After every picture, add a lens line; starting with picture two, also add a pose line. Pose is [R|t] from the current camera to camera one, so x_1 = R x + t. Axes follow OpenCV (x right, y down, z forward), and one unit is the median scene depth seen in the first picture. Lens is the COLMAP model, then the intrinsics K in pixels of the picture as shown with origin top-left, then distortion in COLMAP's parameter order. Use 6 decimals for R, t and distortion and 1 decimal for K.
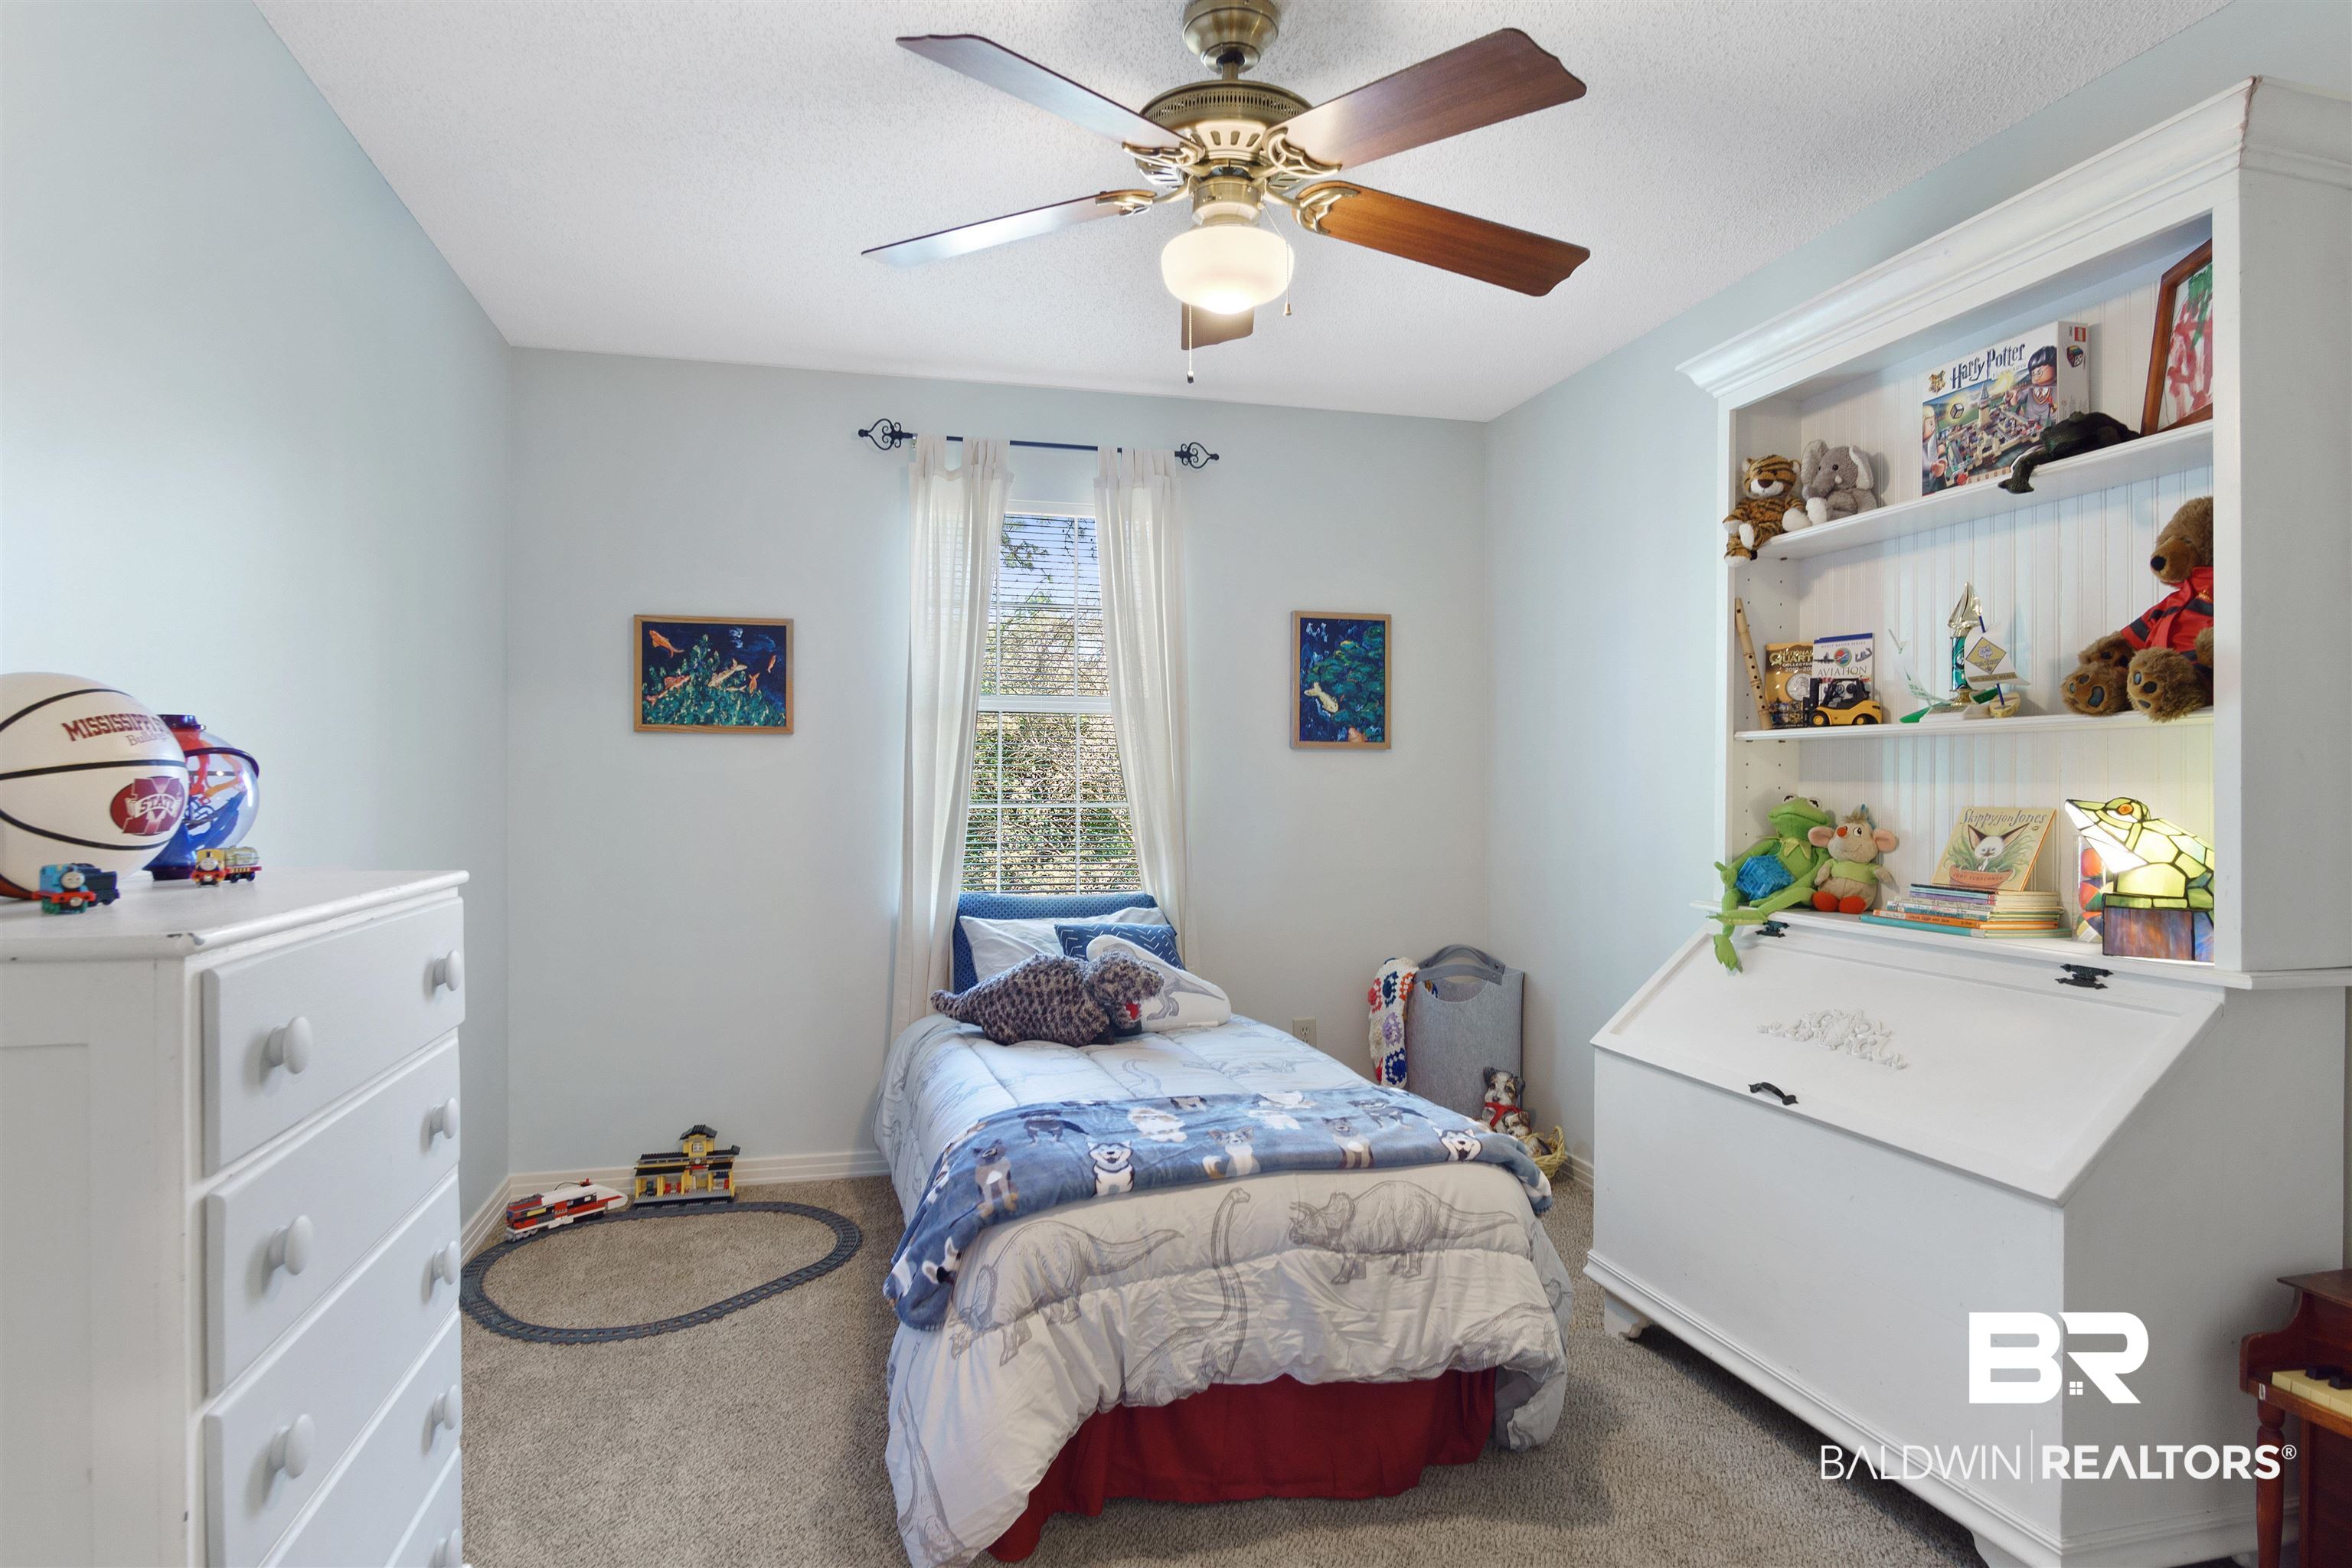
lens RADIAL K [[1282.6, 0, 1164.6], [0, 1282.6, 785.1], [0, 0, 1]] dist [-0.004972, -0.001358]
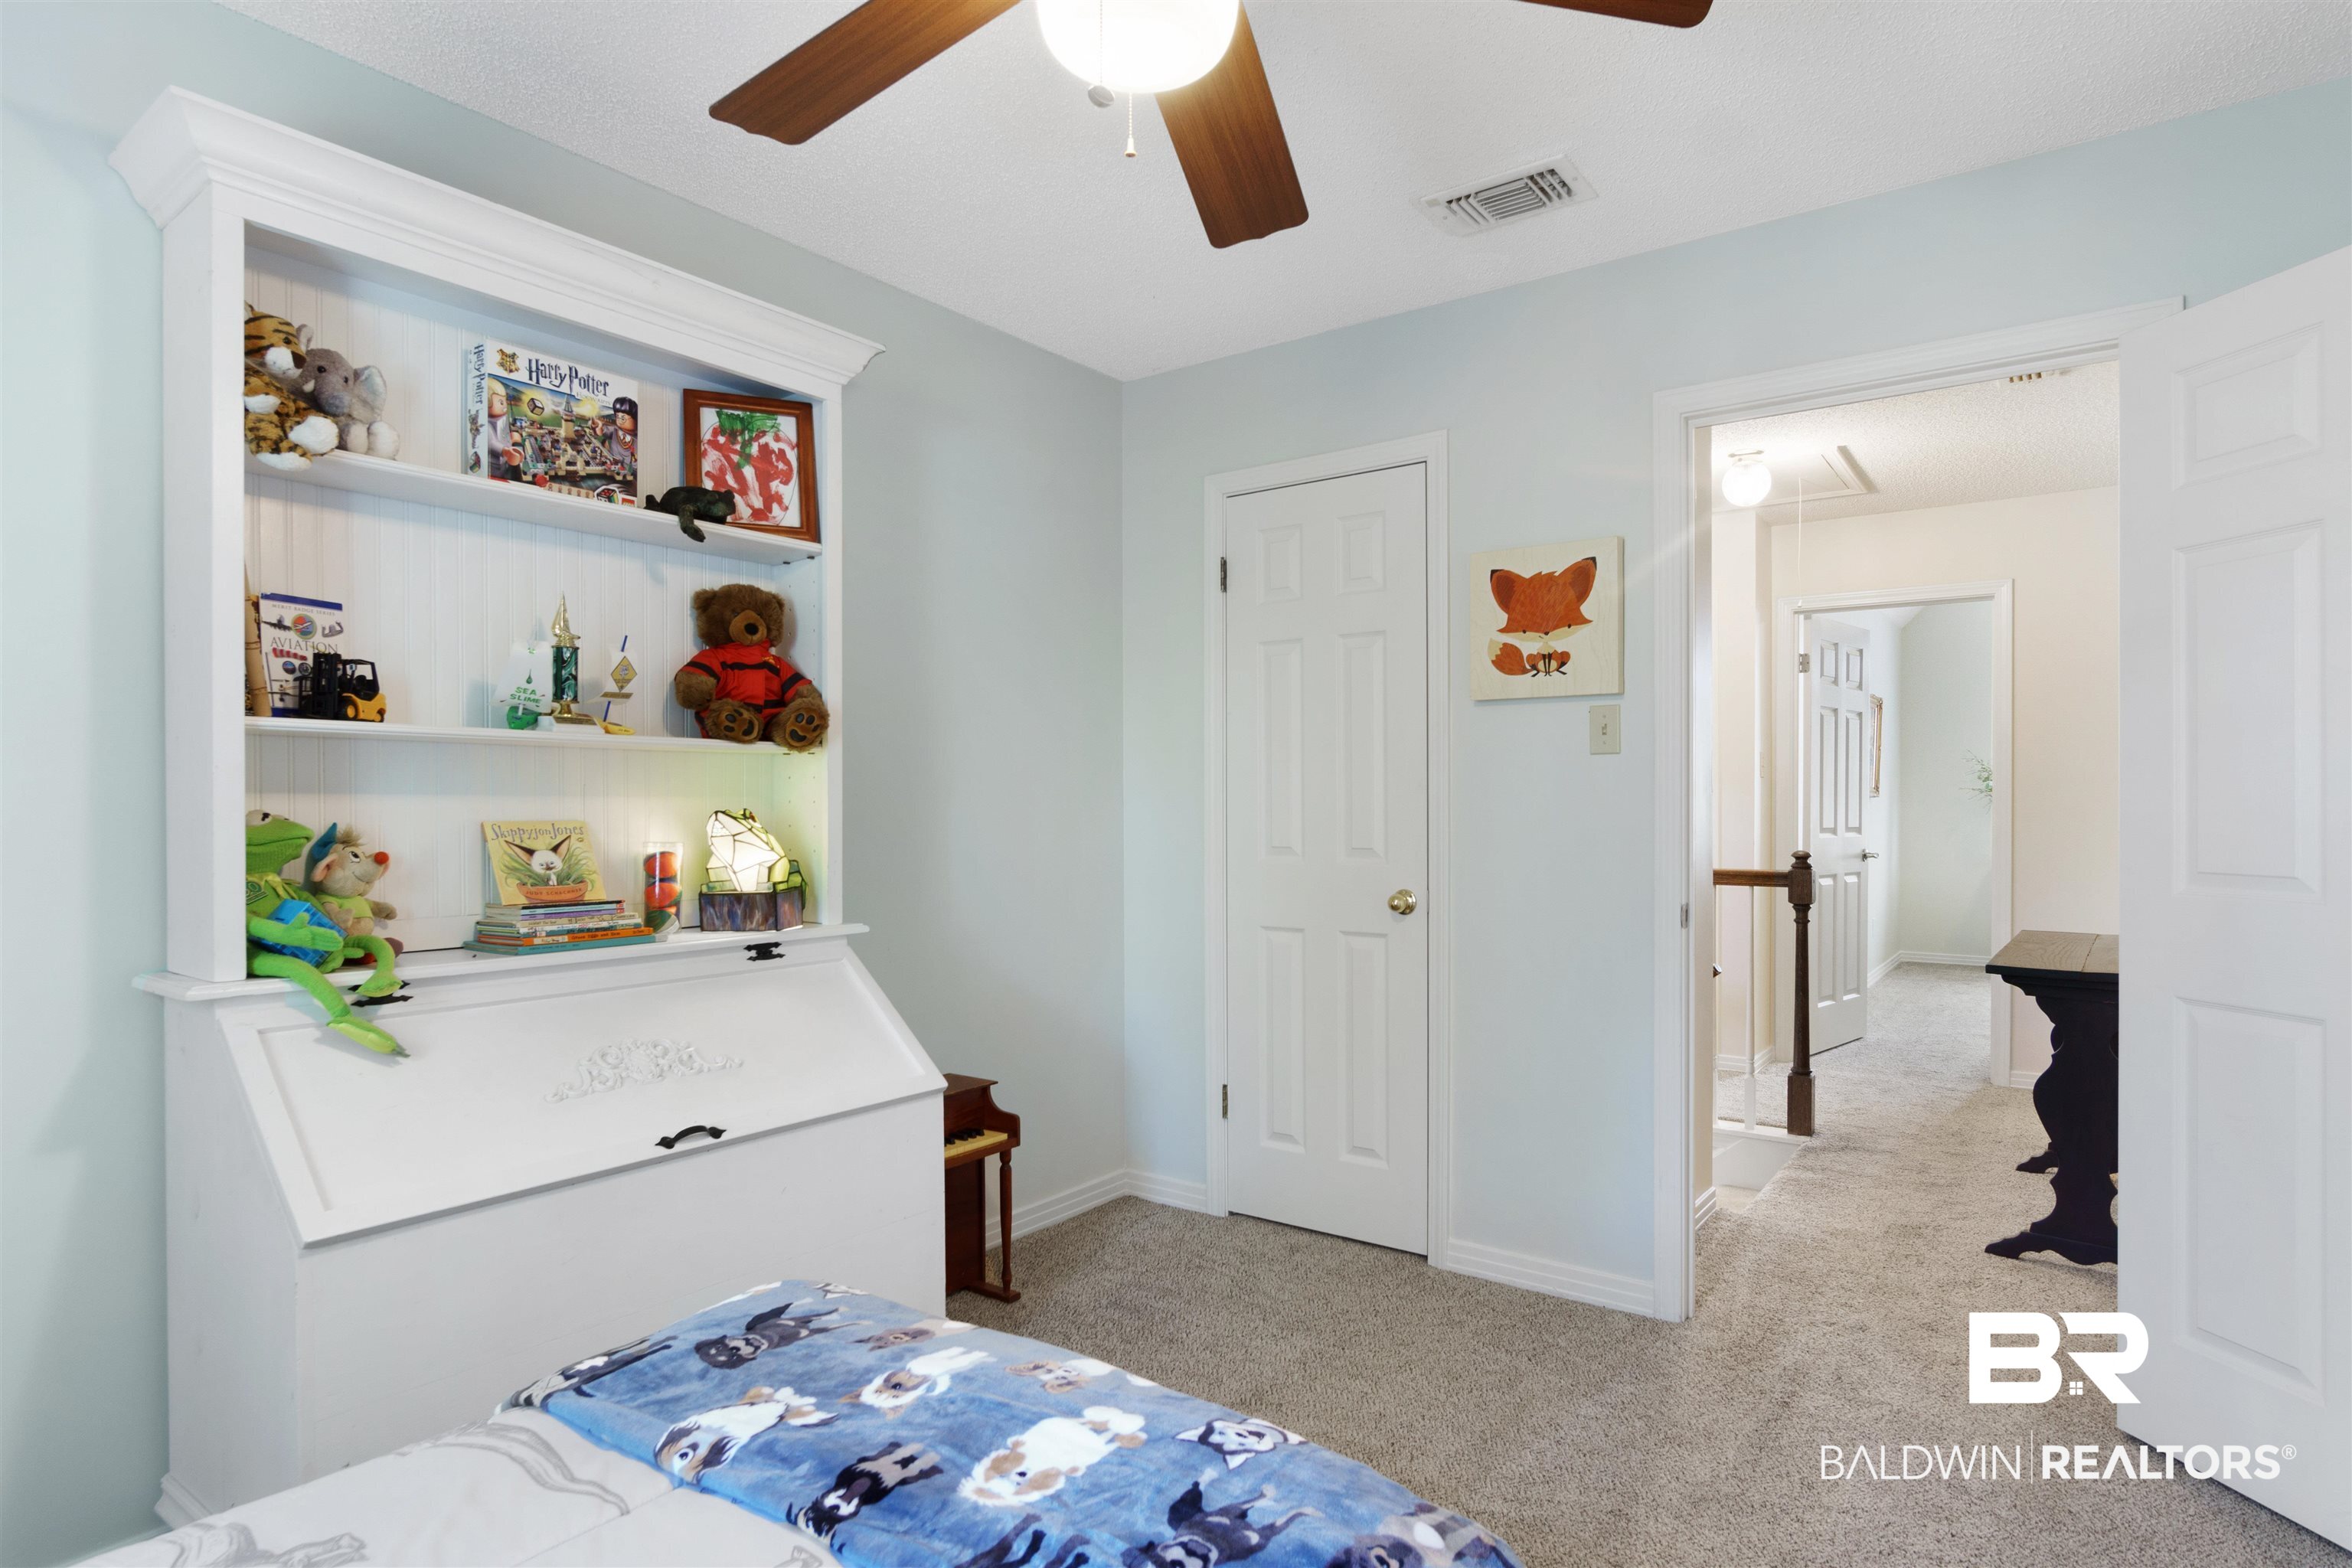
lens RADIAL K [[1282.6, 0, 1158.2], [0, 1282.6, 797.0], [0, 0, 1]] dist [-0.004972, -0.001358]
pose [[-0.628016, 0.003092, 0.778194, -0.429558], [0.000923, 0.999994, -0.003229, 0.002603], [-0.778200, -0.001310, -0.628015, 1.279730]]
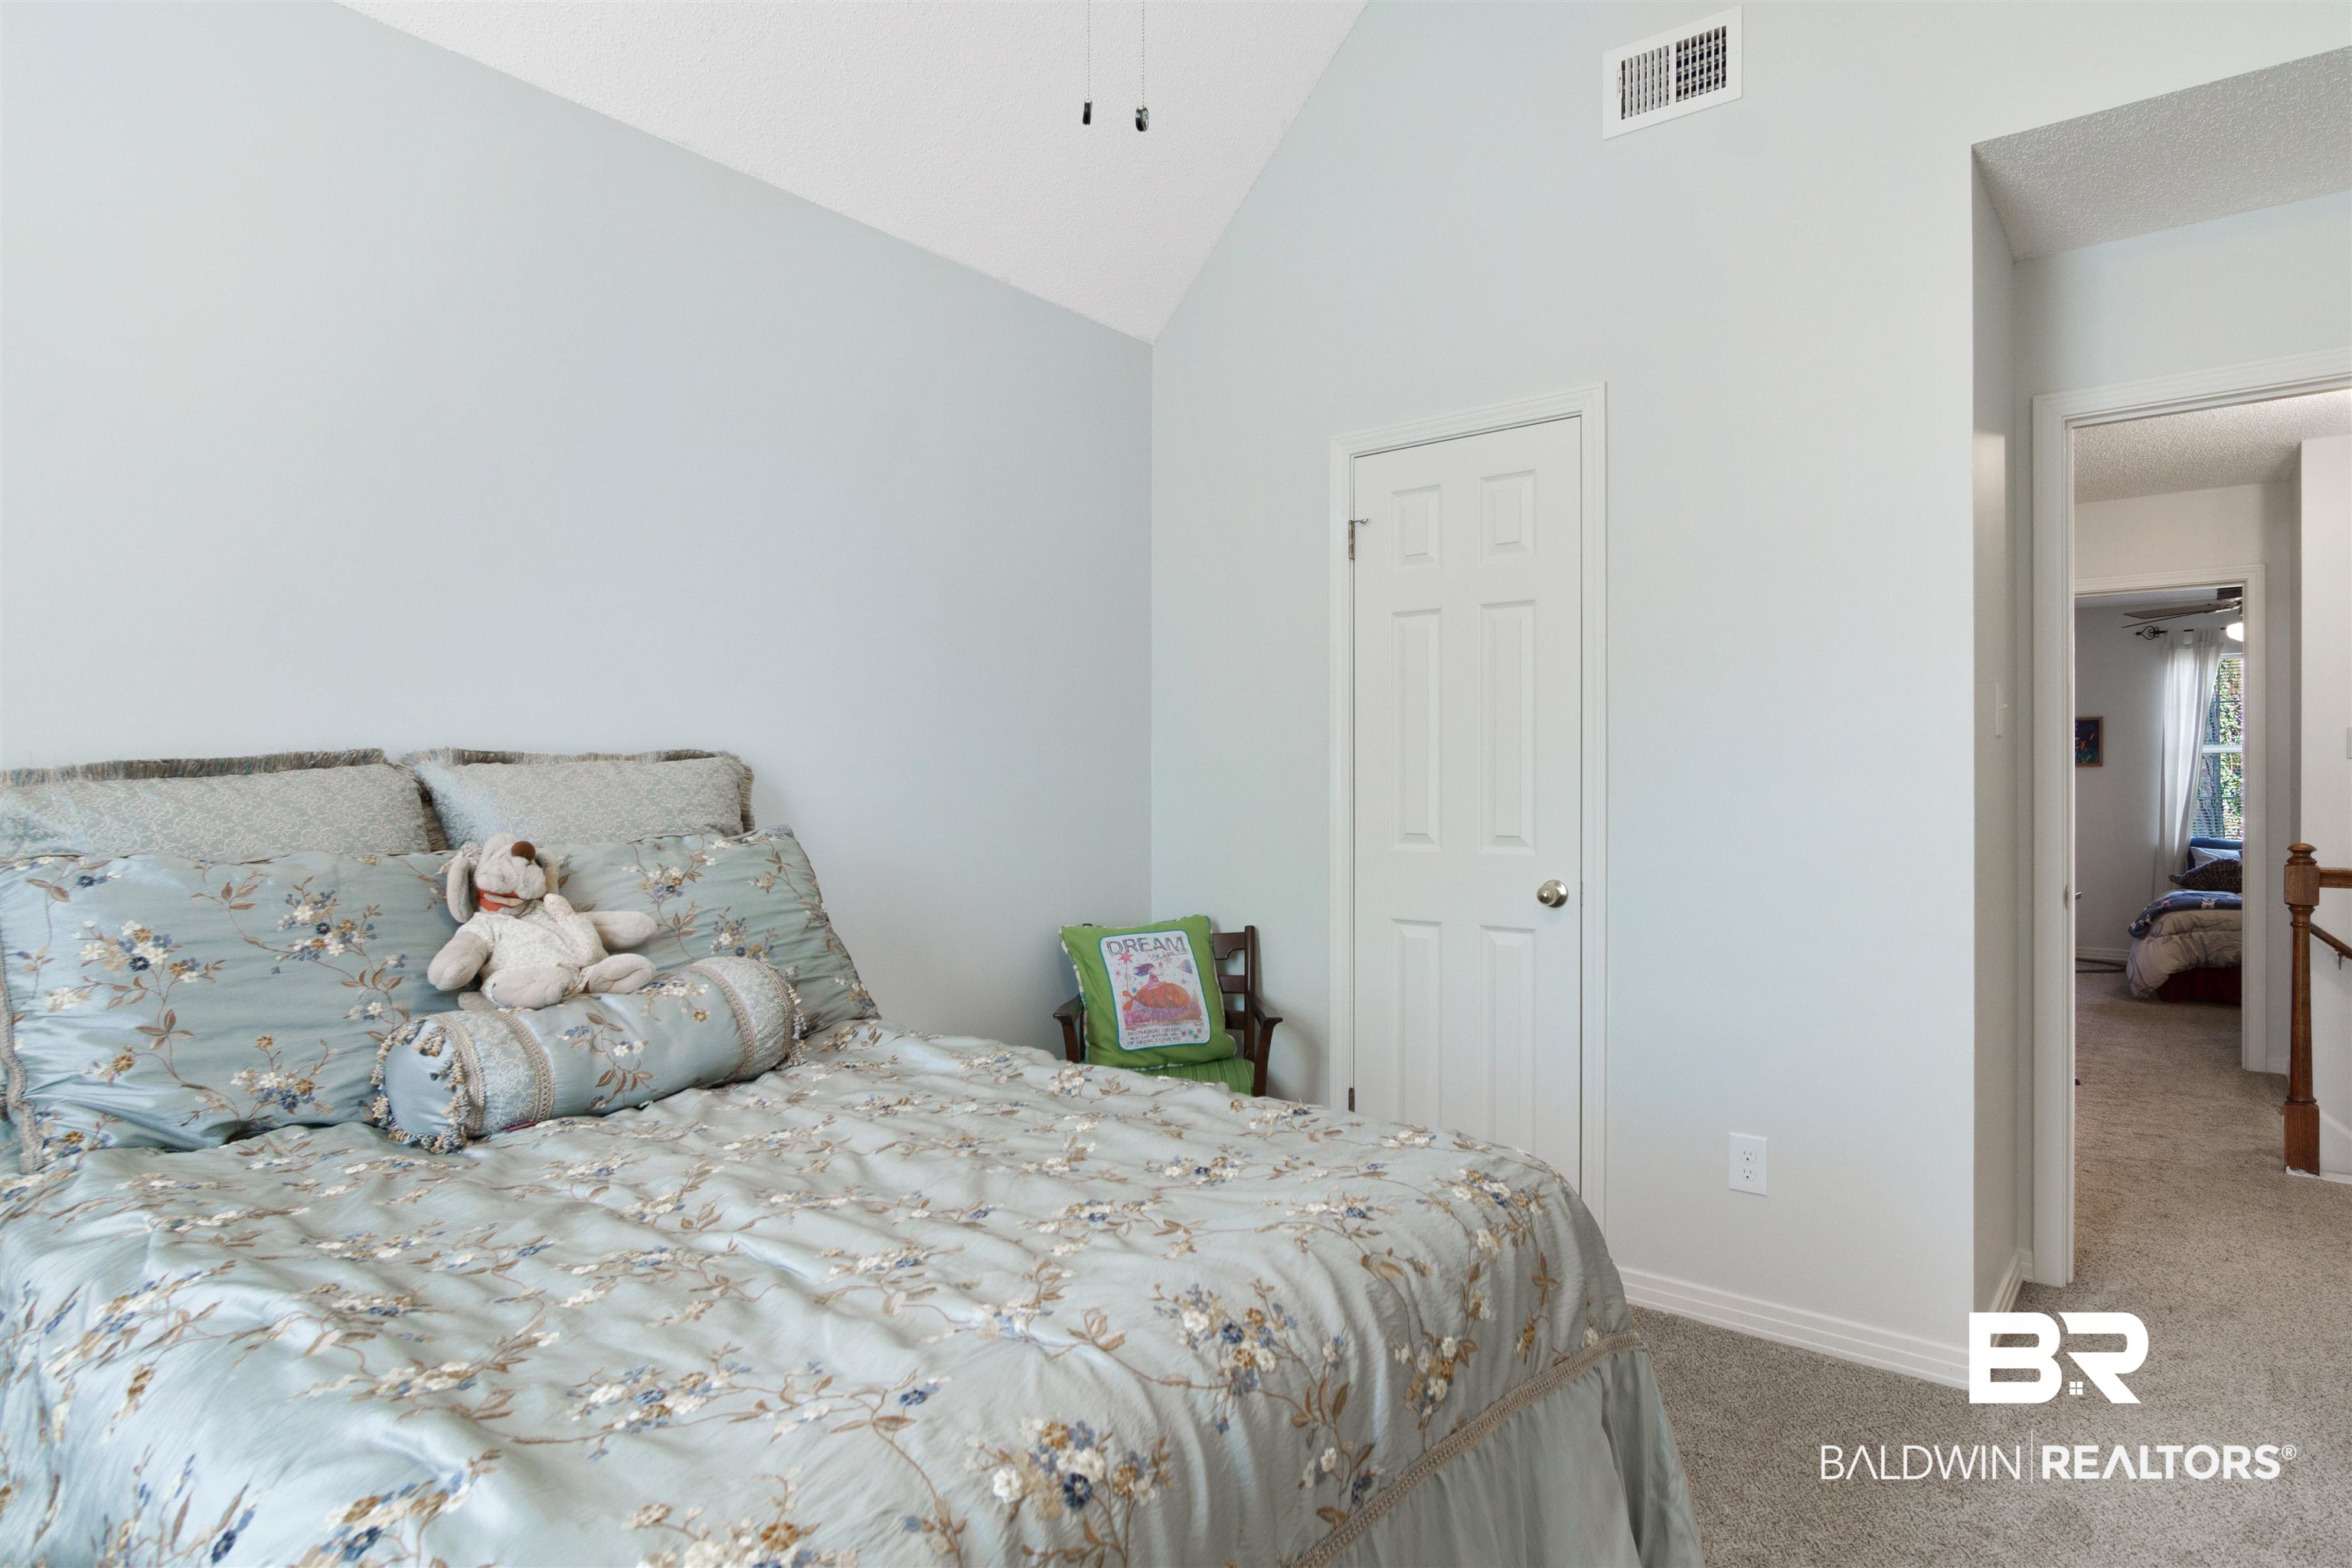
lens RADIAL K [[1282.6, 0, 1173.1], [0, 1282.6, 784.5], [0, 0, 1]] dist [-0.004972, -0.001358]
pose [[0.602026, 0.000675, -0.798476, 0.911154], [-0.001325, 0.999999, -0.000153, -0.004275], [0.798475, 0.001150, 0.602026, -2.903316]]
